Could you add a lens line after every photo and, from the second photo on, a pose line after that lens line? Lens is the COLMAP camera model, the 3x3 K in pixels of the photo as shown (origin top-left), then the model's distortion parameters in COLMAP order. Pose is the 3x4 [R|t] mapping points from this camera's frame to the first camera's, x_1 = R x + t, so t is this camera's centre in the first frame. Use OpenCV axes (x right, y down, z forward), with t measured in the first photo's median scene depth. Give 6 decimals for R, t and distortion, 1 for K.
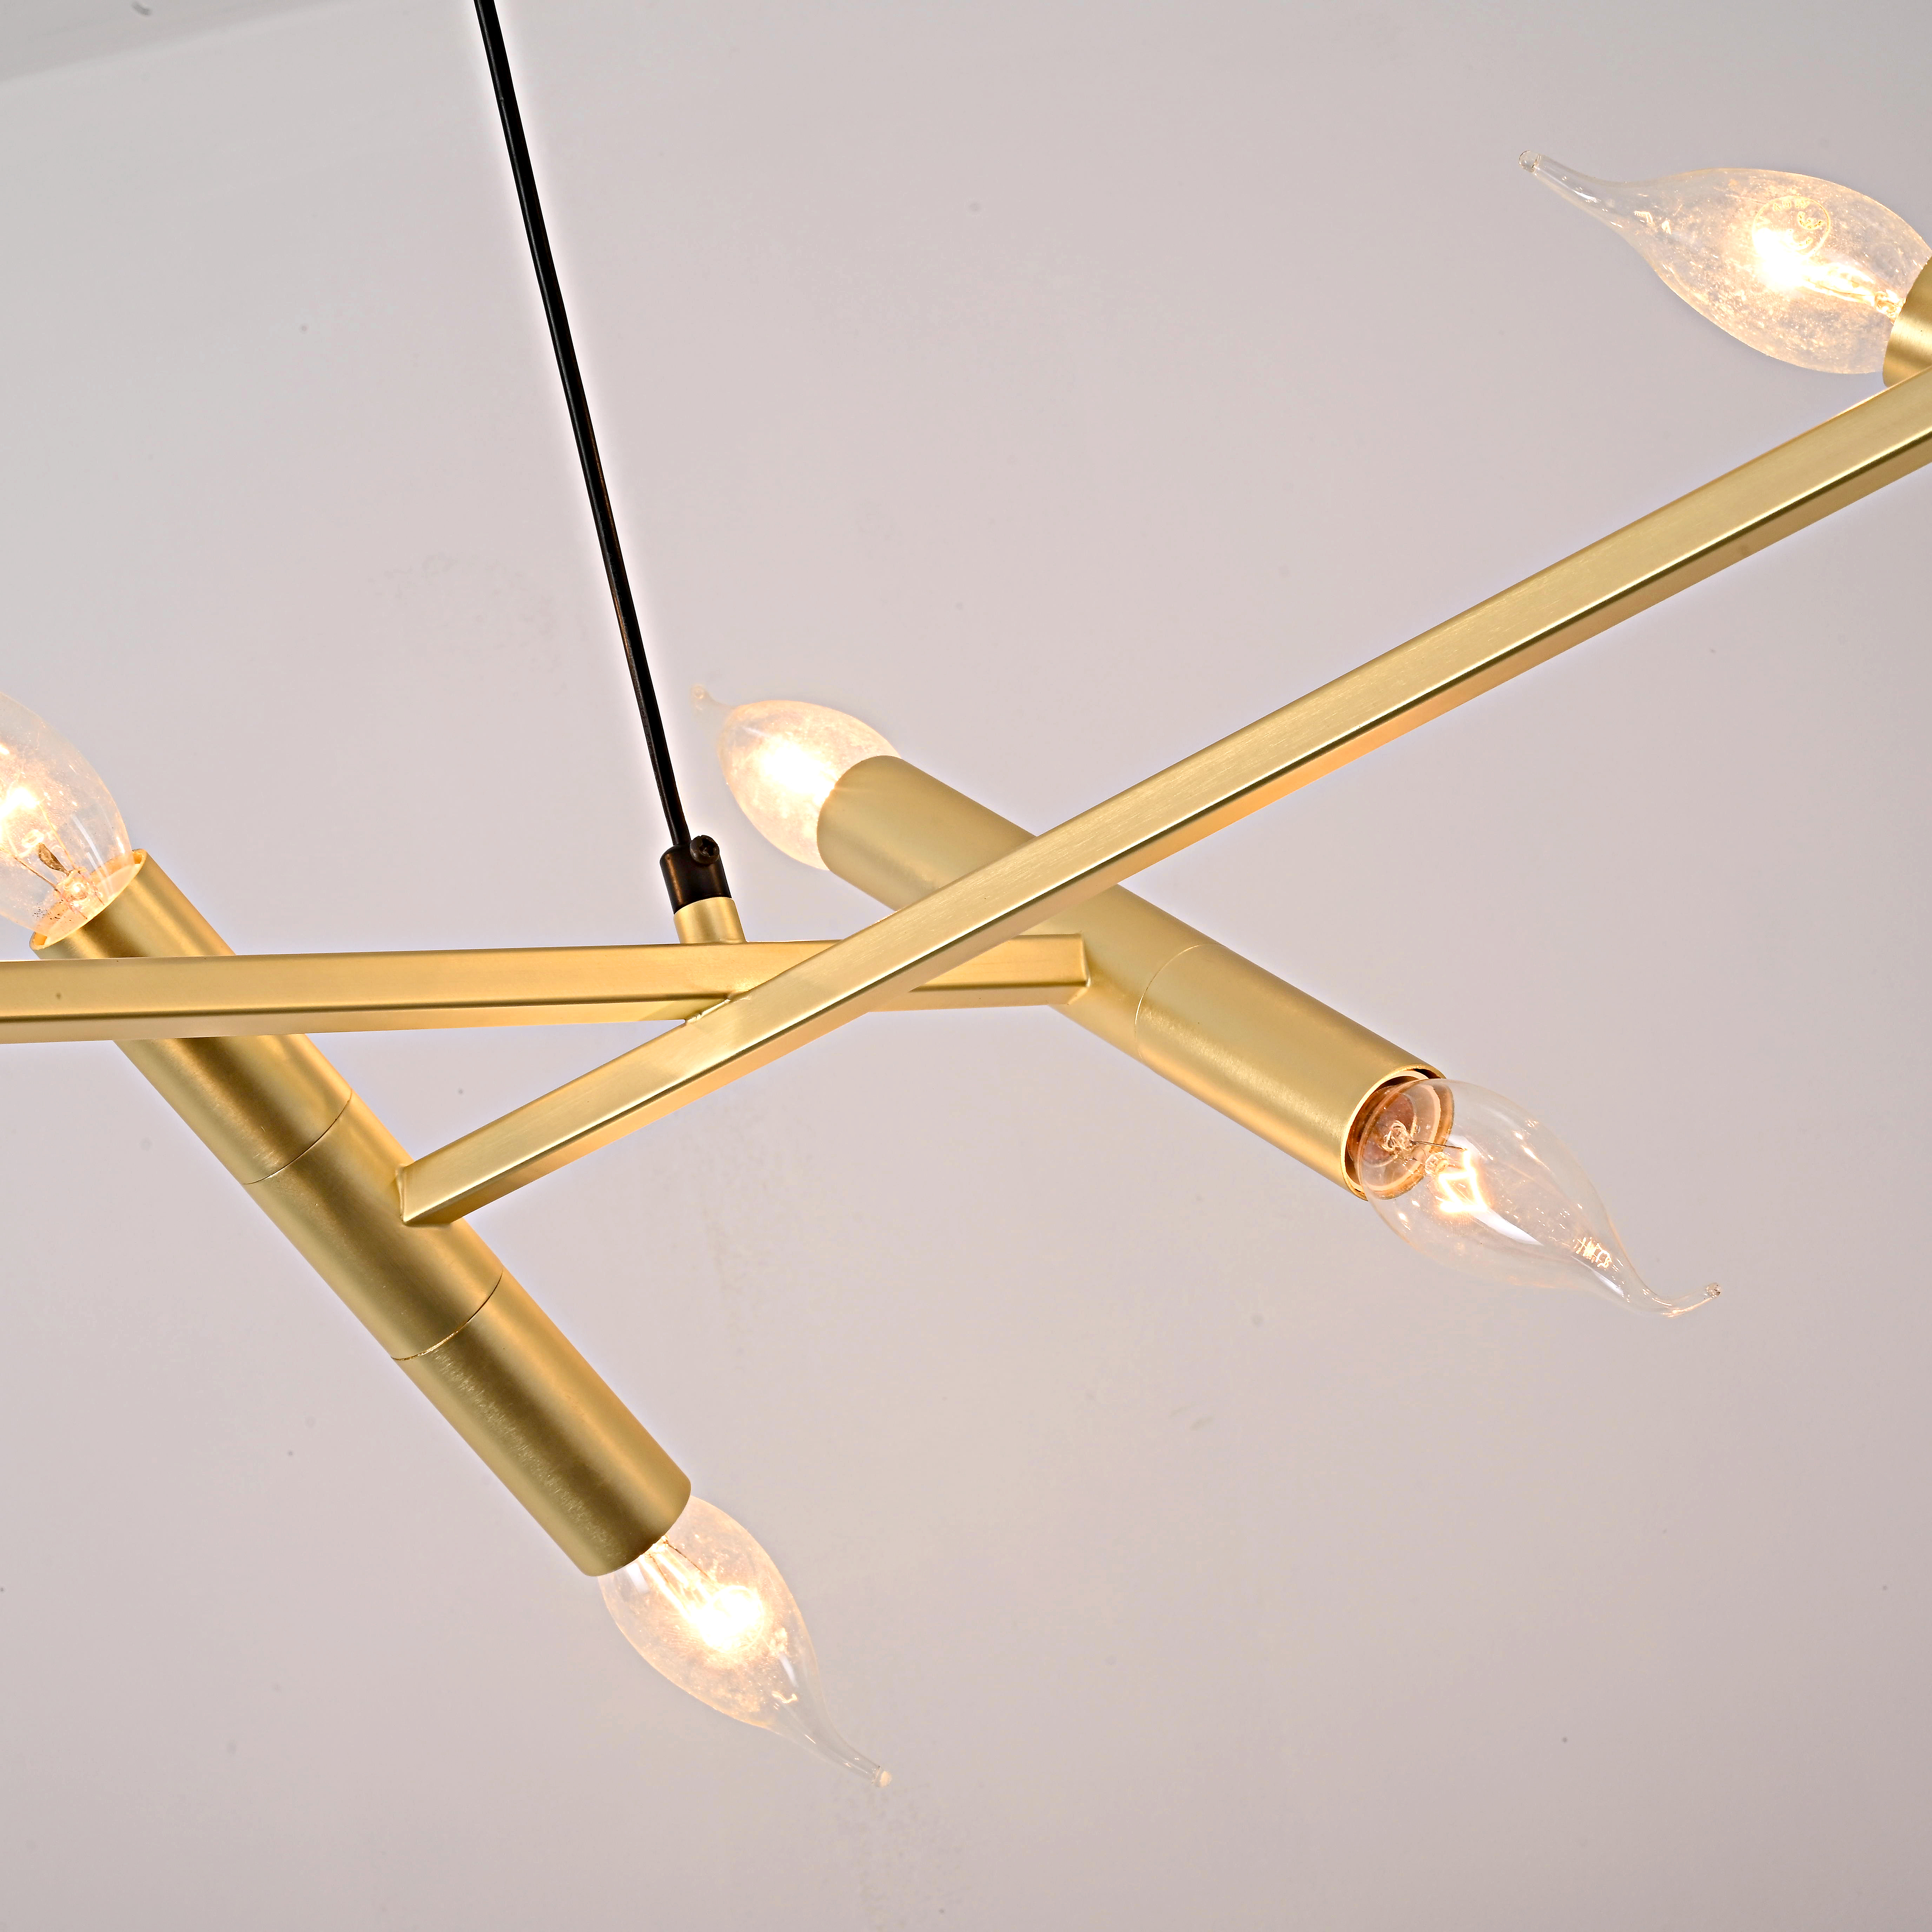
lens RADIAL K [[4914.4, 0, 968.2], [0, 4914.4, 982.9], [0, 0, 1]] dist [0.020451, 0.000000]
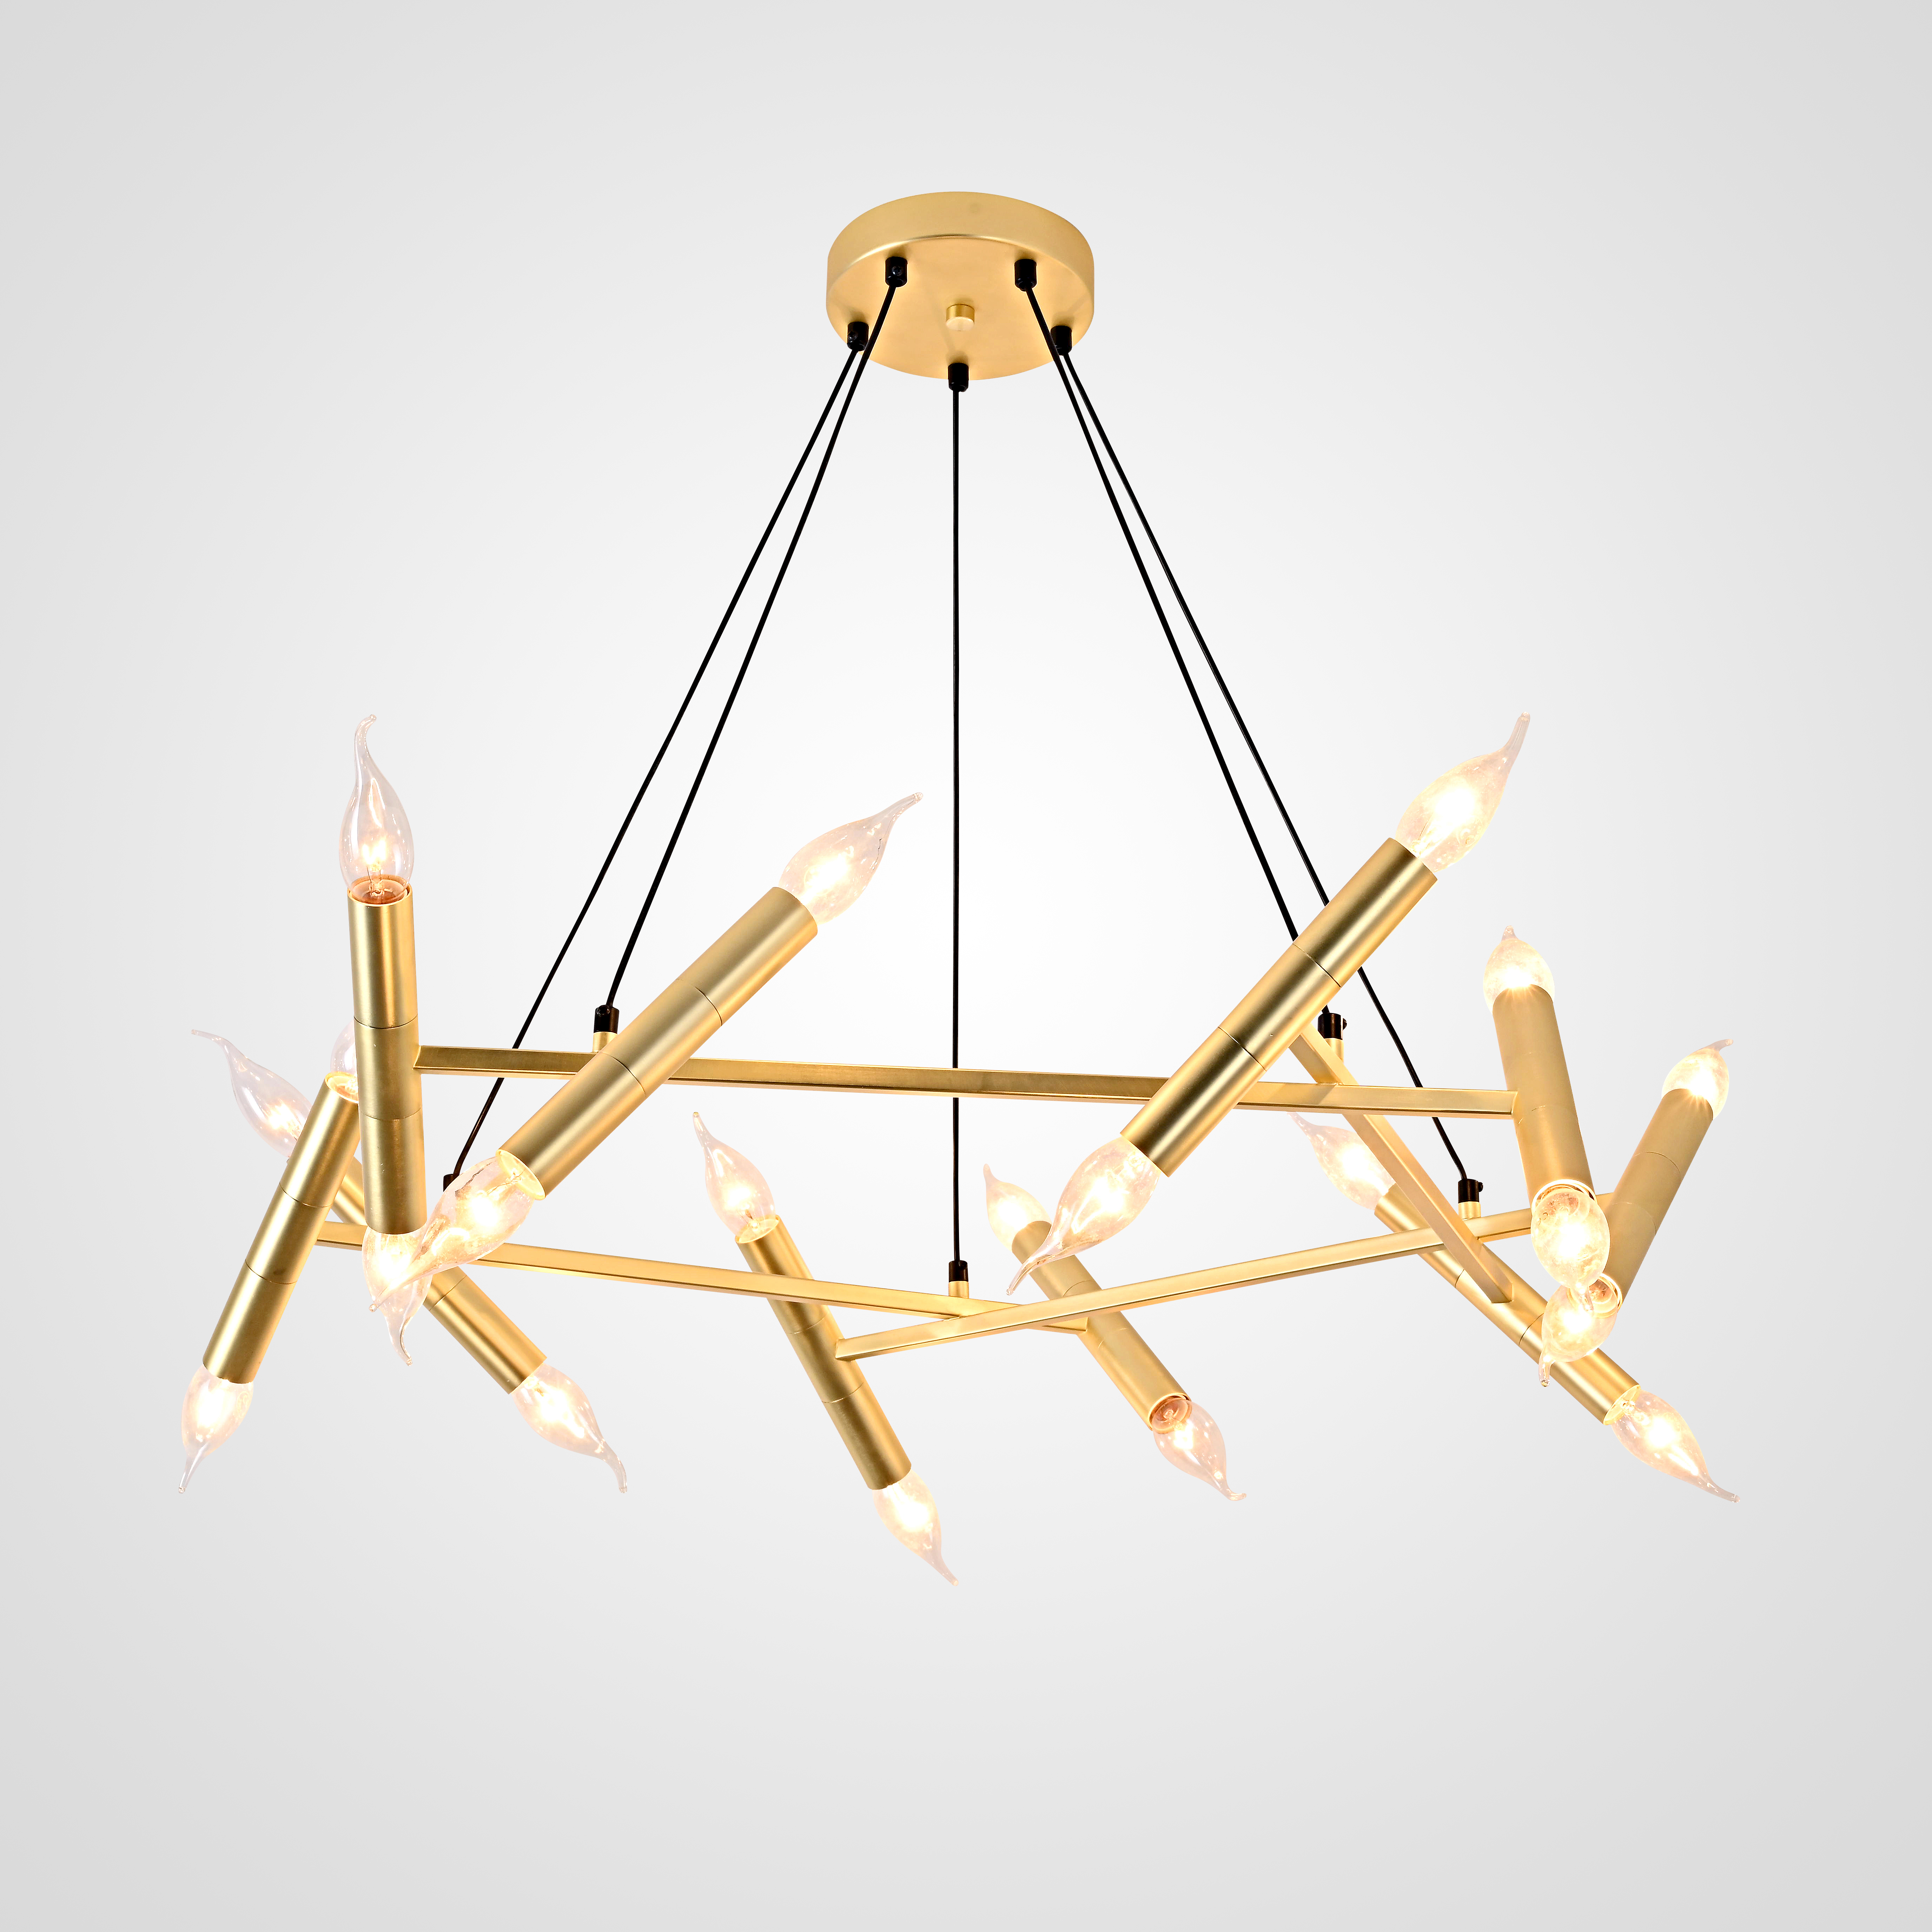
lens RADIAL K [[4685.9, 0, 969.2], [0, 4685.9, 975.5], [0, 0, 1]] dist [0.040158, 0.000000]
pose [[0.969444, 0.232418, -0.078491, 0.126244], [-0.229347, 0.972246, 0.046226, -0.316751], [0.087056, -0.026812, 0.995843, -1.742062]]
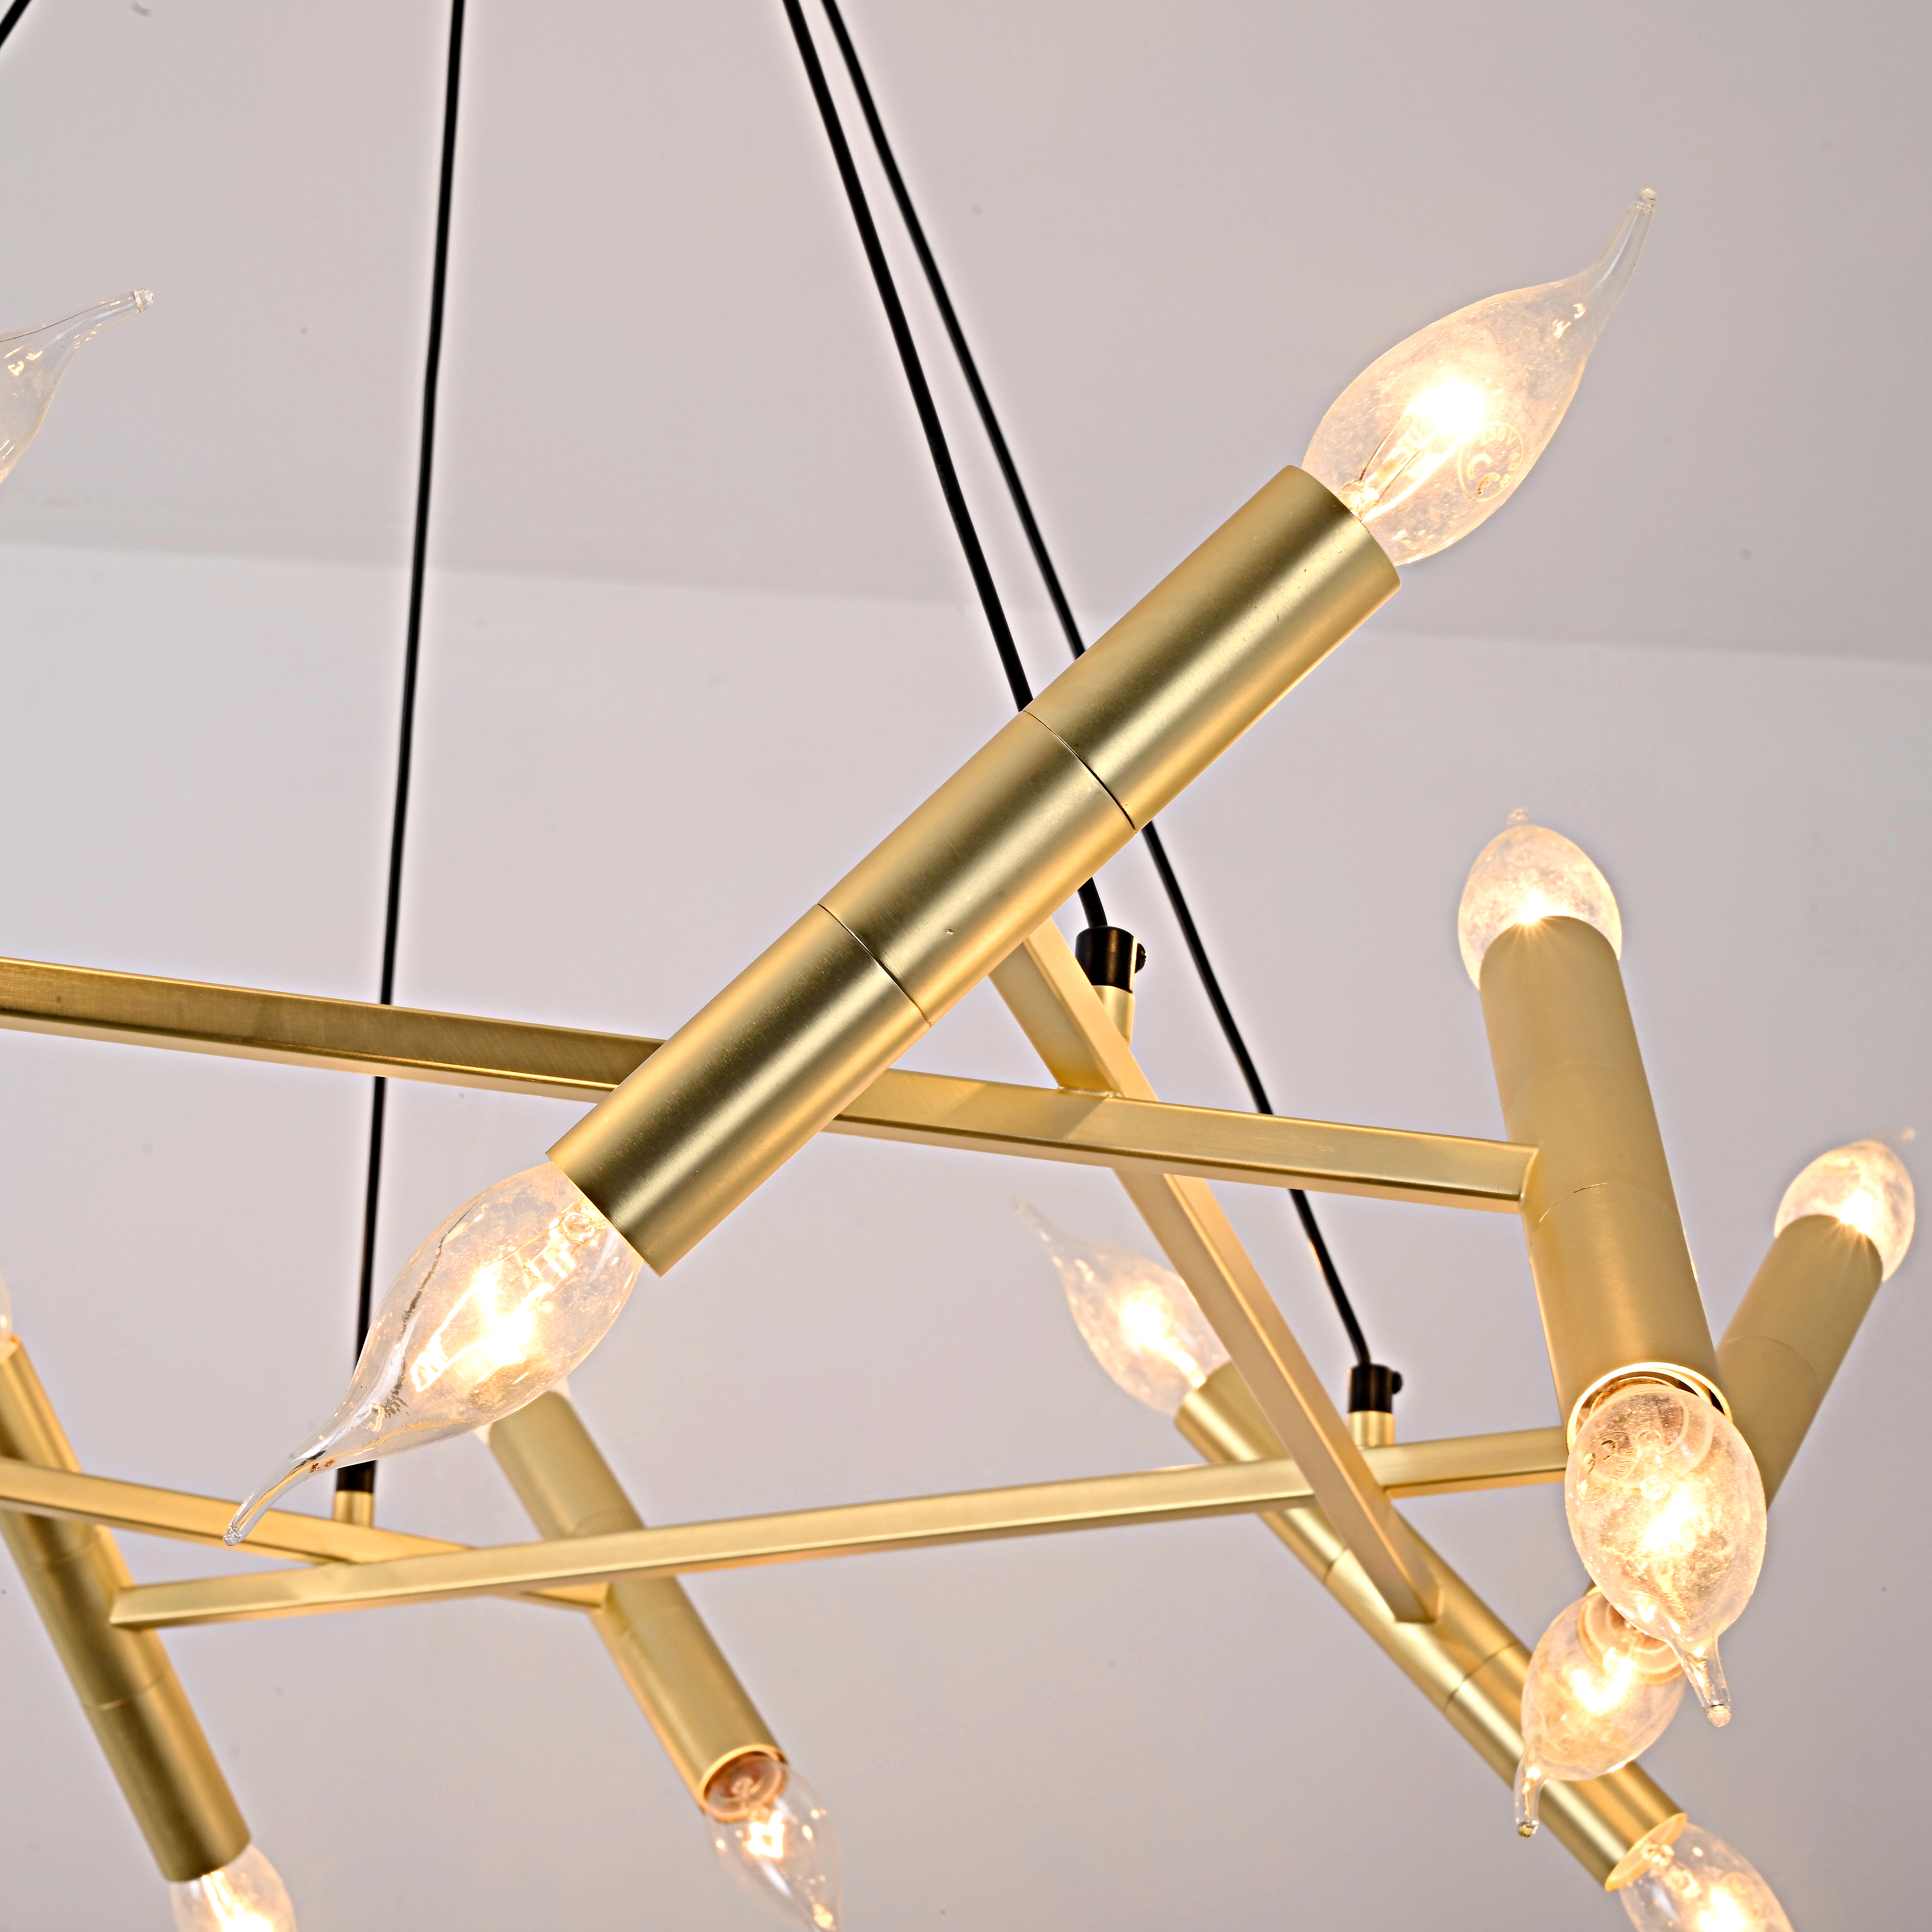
lens RADIAL K [[4914.4, 0, 955.5], [0, 4914.4, 948.8], [0, 0, 1]] dist [0.020451, 0.000000]
pose [[0.949826, 0.307815, -0.055510, 0.148653], [-0.308622, 0.951163, -0.006400, -0.215596], [0.050829, 0.023211, 0.998438, -0.483502]]
